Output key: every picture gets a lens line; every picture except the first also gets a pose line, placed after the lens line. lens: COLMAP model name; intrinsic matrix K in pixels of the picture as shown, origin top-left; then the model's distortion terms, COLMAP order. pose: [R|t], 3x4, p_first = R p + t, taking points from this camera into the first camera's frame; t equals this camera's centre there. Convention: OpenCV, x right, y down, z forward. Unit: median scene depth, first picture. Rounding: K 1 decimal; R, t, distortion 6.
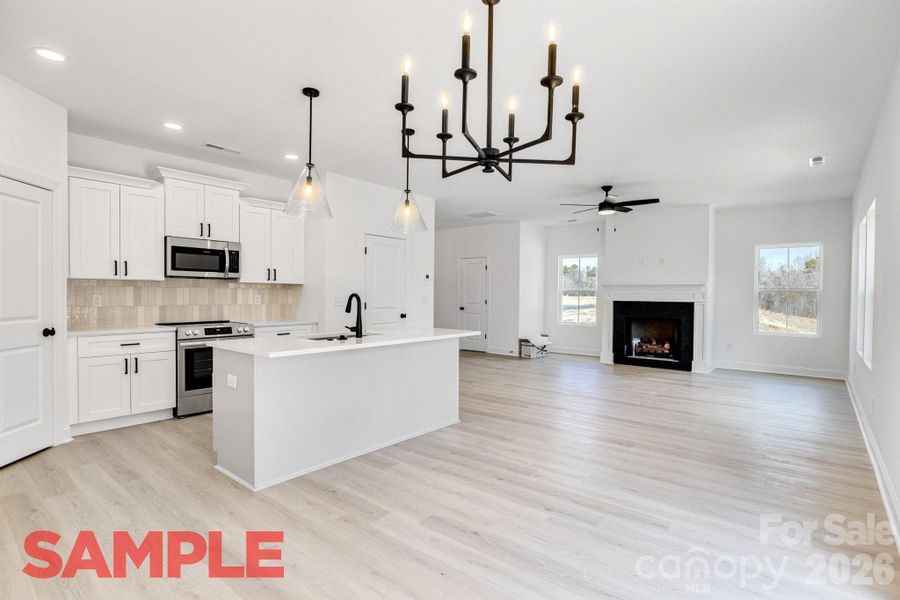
lens RADIAL K [[444.5, 0, 450.4], [0, 444.5, 300.8], [0, 0, 1]] dist [-0.000066, -0.000243]
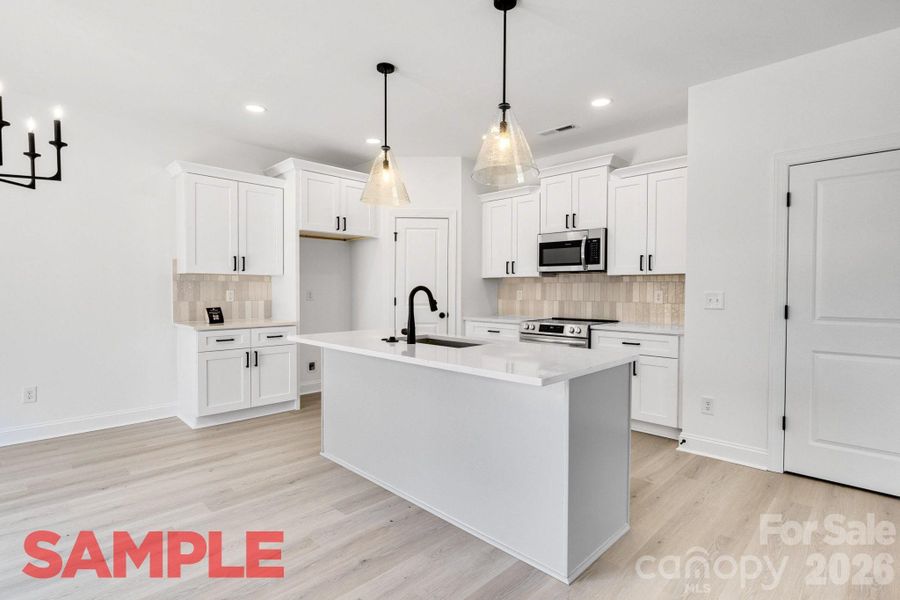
lens RADIAL K [[444.5, 0, 450.0], [0, 444.5, 296.4], [0, 0, 1]] dist [-0.000066, -0.000243]
pose [[-0.083508, 0.010556, -0.996451, 0.429015], [-0.017295, 0.999778, 0.012040, -0.007717], [0.996357, 0.018239, -0.083307, 0.869567]]
